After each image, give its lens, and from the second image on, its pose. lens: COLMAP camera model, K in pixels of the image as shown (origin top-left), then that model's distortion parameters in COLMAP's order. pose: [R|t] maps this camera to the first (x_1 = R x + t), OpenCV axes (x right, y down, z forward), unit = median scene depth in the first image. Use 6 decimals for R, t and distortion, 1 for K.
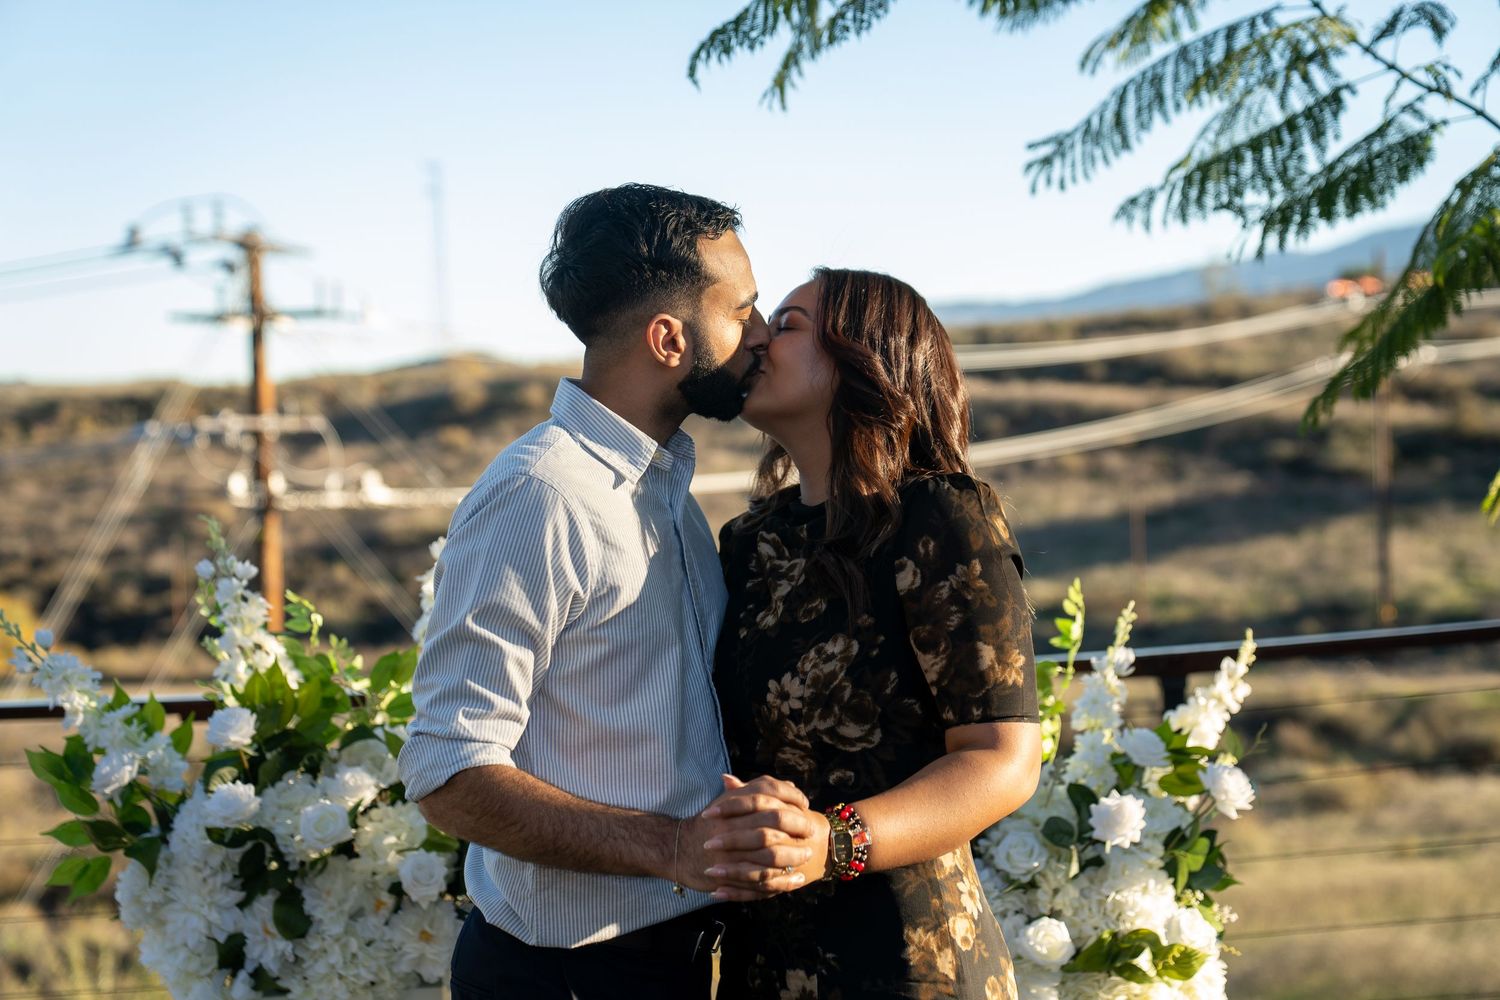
lens RADIAL K [[2287.9, 0, 756.6], [0, 2287.9, 497.3], [0, 0, 1]] dist [0.241466, 0.000000]
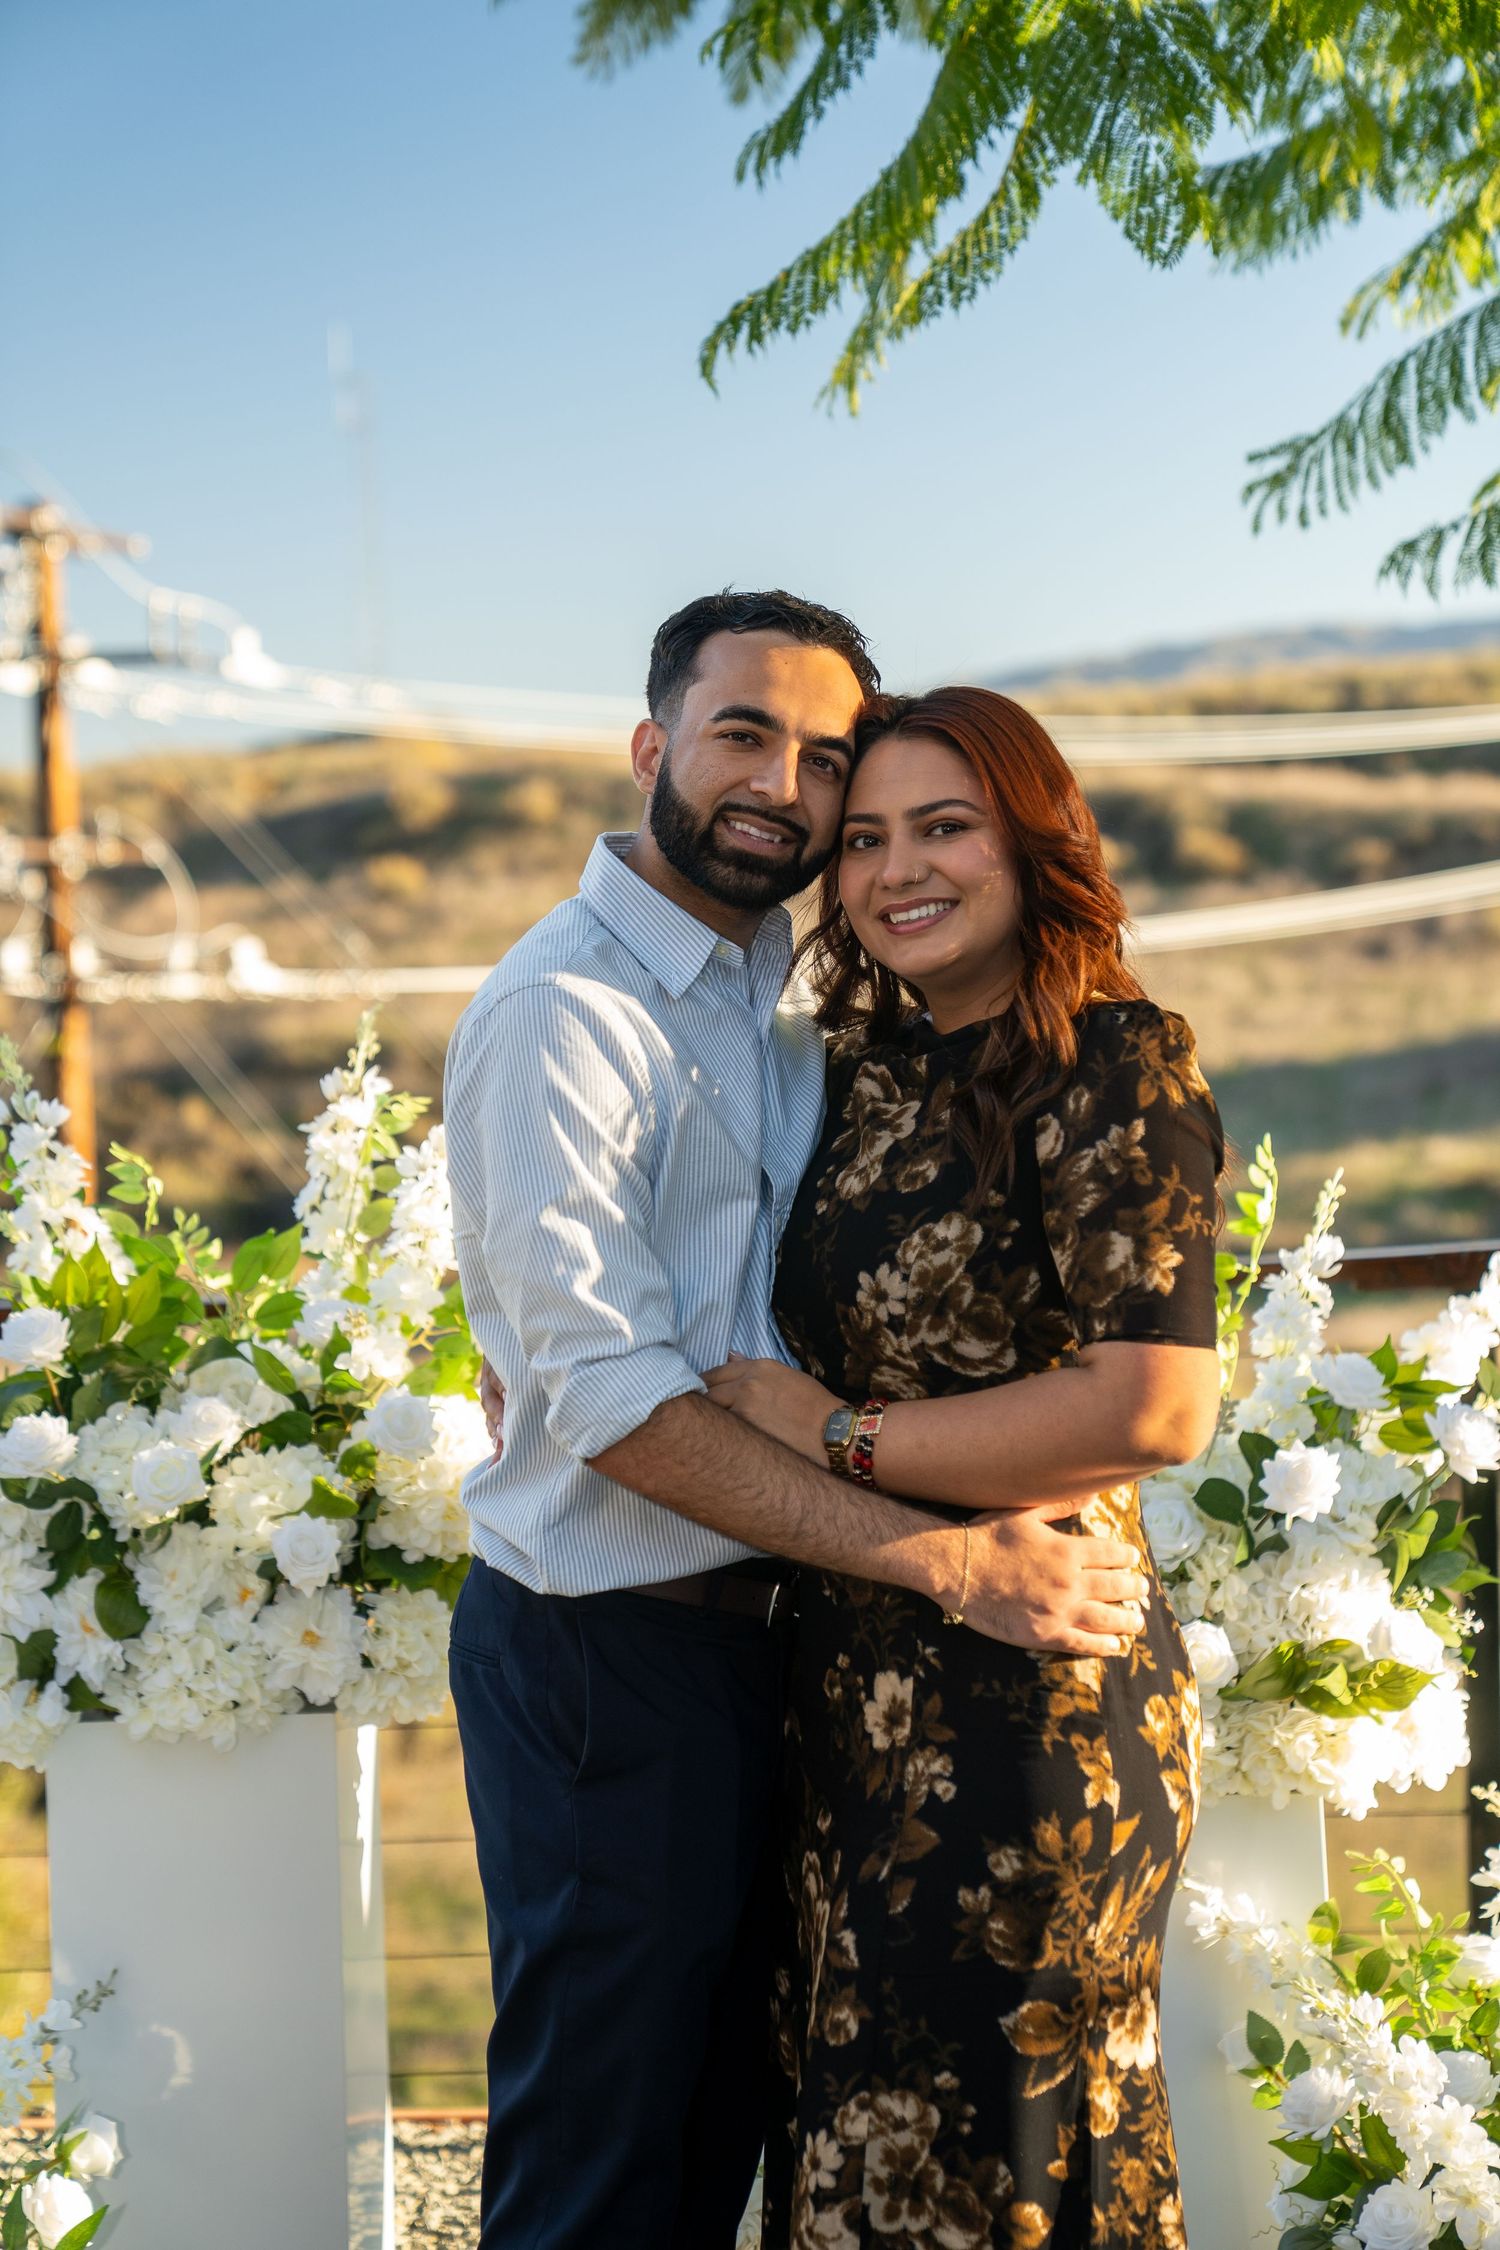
lens RADIAL K [[4142.8, 0, 756.5], [0, 4142.8, 1143.5], [0, 0, 1]] dist [0.355111, 0.000000]
pose [[0.998989, 0.006759, -0.044446, 0.038060], [-0.005039, 0.999239, 0.038689, -0.007500], [0.044673, -0.038426, 0.998262, -0.201390]]
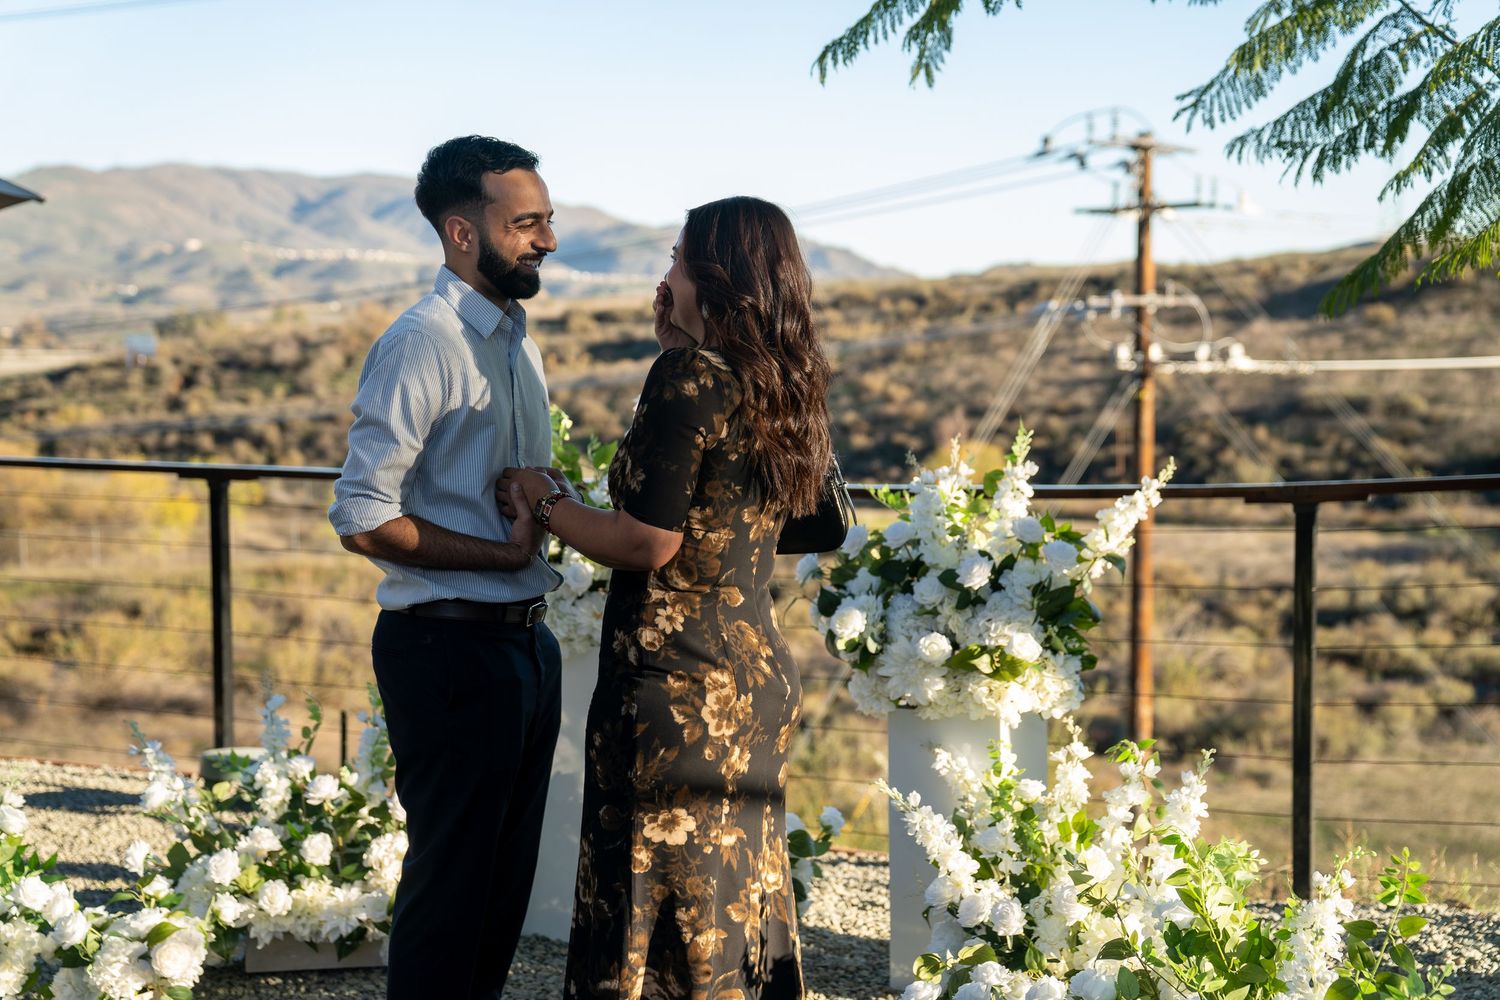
lens RADIAL K [[2021.2, 0, 747.4], [0, 2021.2, 506.7], [0, 0, 1]] dist [0.207886, 0.000000]
pose [[0.899475, 0.053849, -0.433642, 0.479314], [-0.023918, 0.996957, 0.074189, 0.001358], [0.436317, -0.056359, 0.898026, -0.208299]]
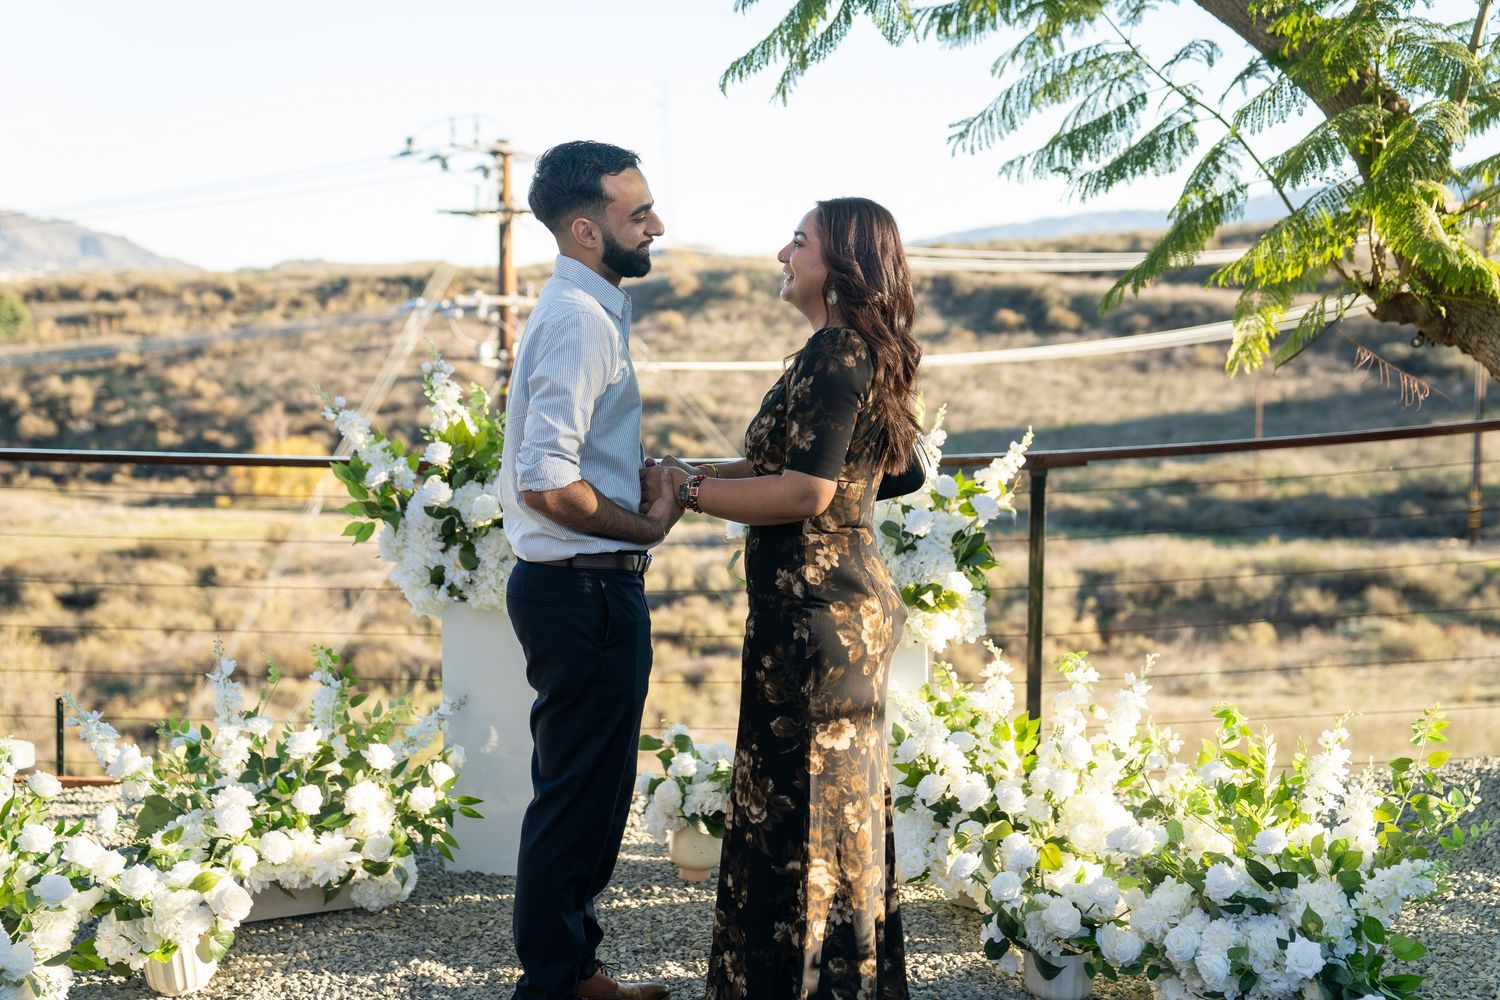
lens RADIAL K [[2013.2, 0, 755.5], [0, 2013.2, 527.3], [0, 0, 1]] dist [0.105934, 0.000000]
pose [[0.995248, 0.039017, -0.089215, 0.134439], [-0.032354, 0.996662, 0.074957, 0.024327], [0.091842, -0.071714, 0.993188, -0.450952]]
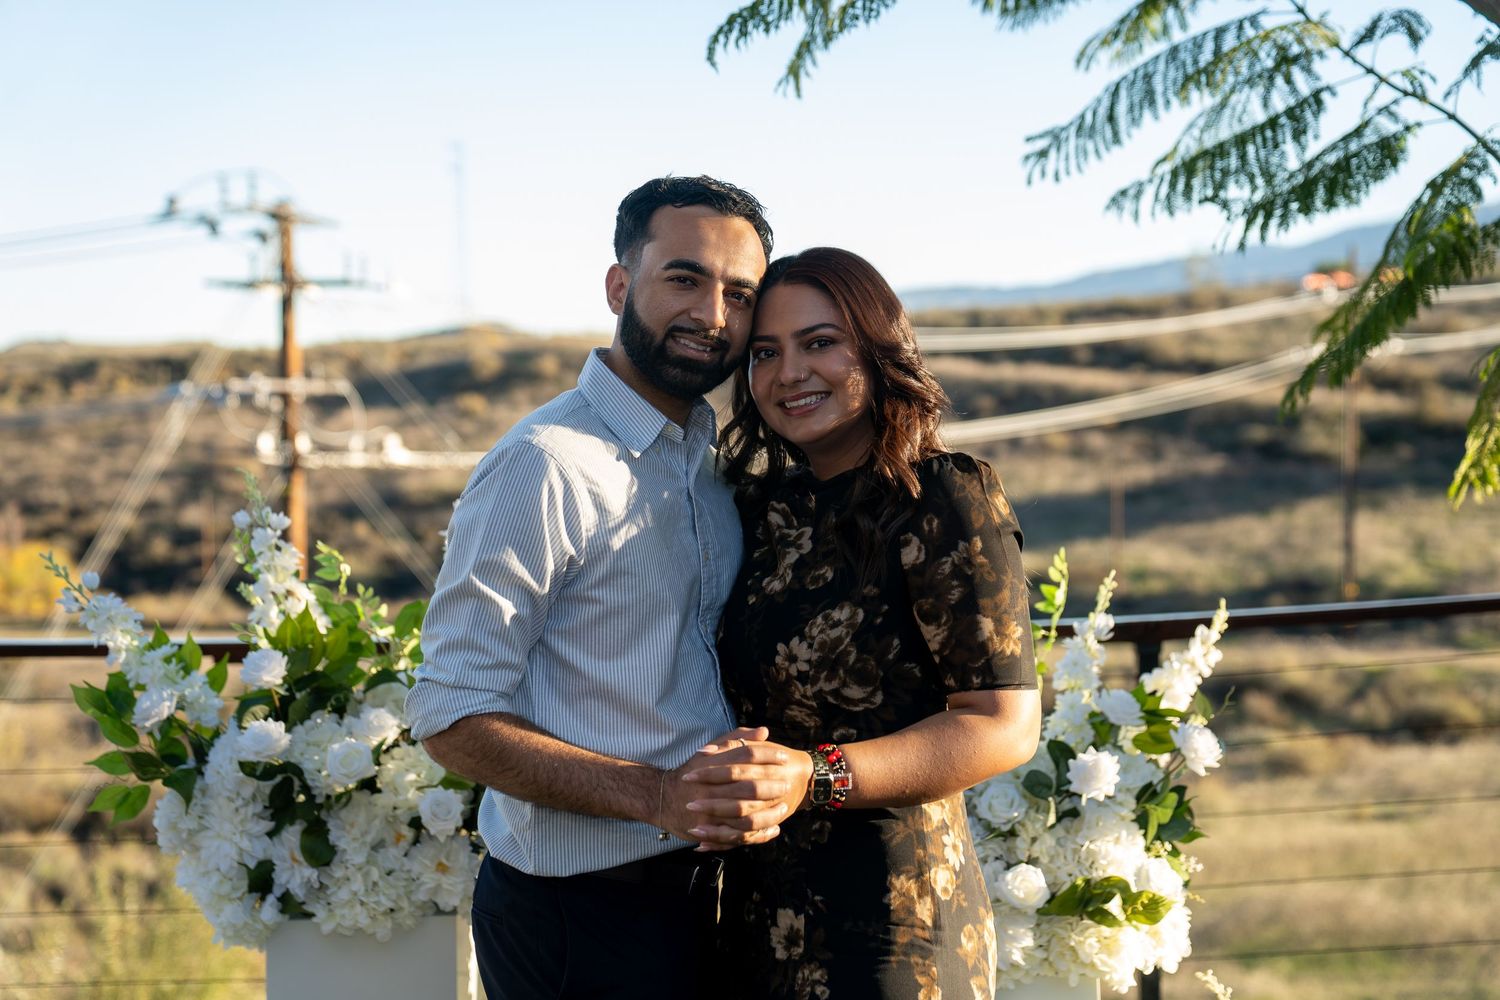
lens RADIAL K [[2172.4, 0, 753.5], [0, 2172.4, 505.1], [0, 0, 1]] dist [0.201979, 0.000000]
pose [[0.999732, 0.023139, -0.000908, -0.001965], [-0.023120, 0.999582, 0.017340, 0.001342], [0.001309, -0.017314, 0.999849, -0.005195]]
